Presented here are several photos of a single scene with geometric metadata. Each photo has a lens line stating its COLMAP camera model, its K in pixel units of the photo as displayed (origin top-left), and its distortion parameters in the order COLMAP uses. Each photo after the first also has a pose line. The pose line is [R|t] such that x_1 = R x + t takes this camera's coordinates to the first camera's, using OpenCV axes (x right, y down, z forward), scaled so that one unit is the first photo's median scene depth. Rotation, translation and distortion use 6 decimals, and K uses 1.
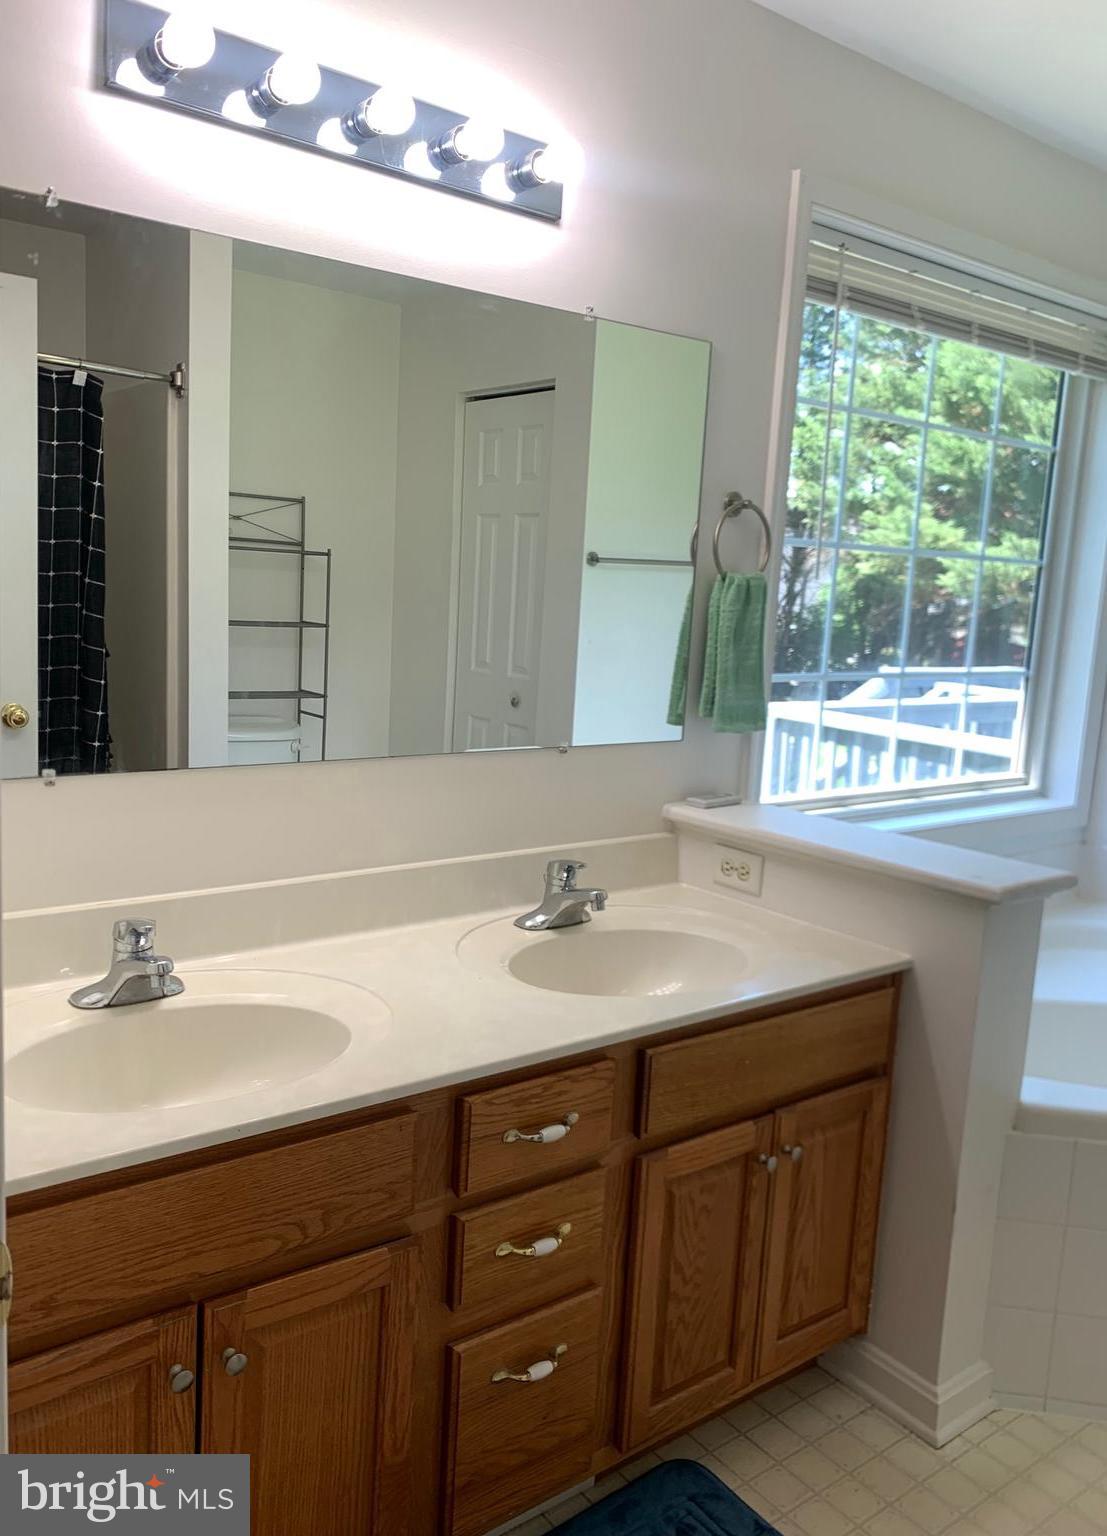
lens RADIAL K [[1175.0, 0, 550.7], [0, 1175.0, 758.3], [0, 0, 1]] dist [0.029177, -0.035117]
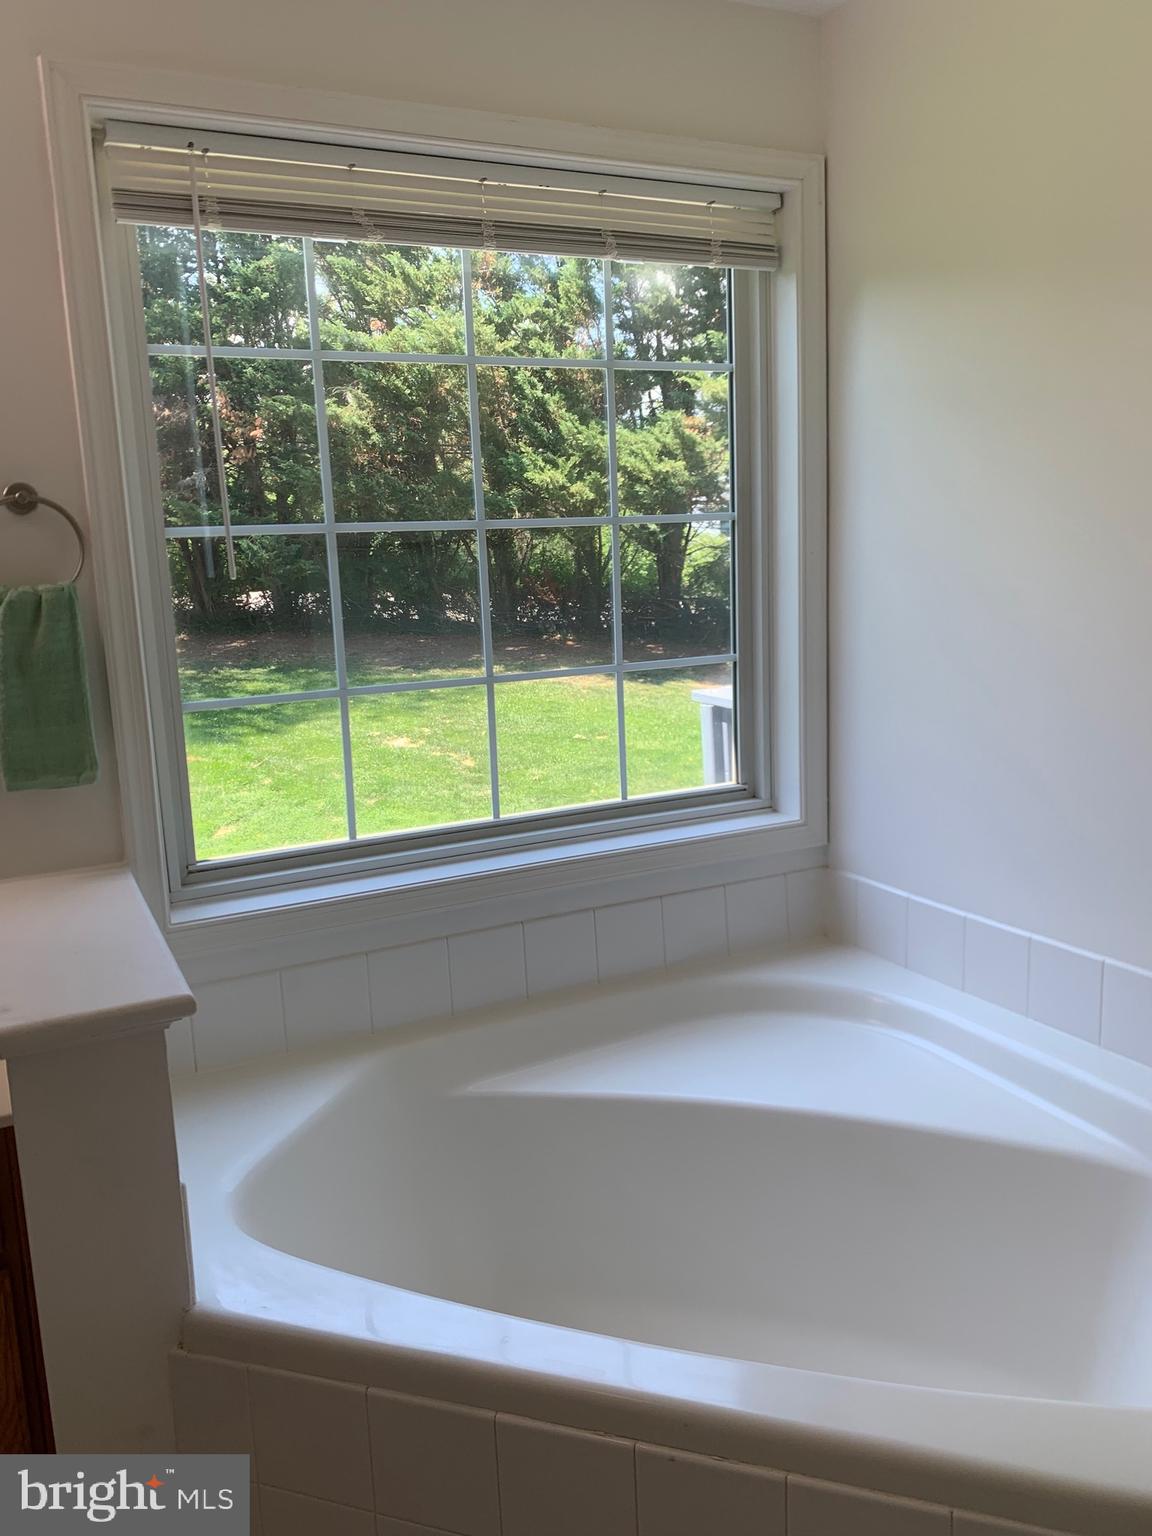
lens RADIAL K [[1168.1, 0, 570.4], [0, 1168.1, 775.0], [0, 0, 1]] dist [0.005516, -0.008095]
pose [[0.977311, -0.084621, -0.194170, 0.602783], [0.084801, 0.996370, -0.007401, 0.003474], [0.194092, -0.009233, 0.980940, 0.292006]]
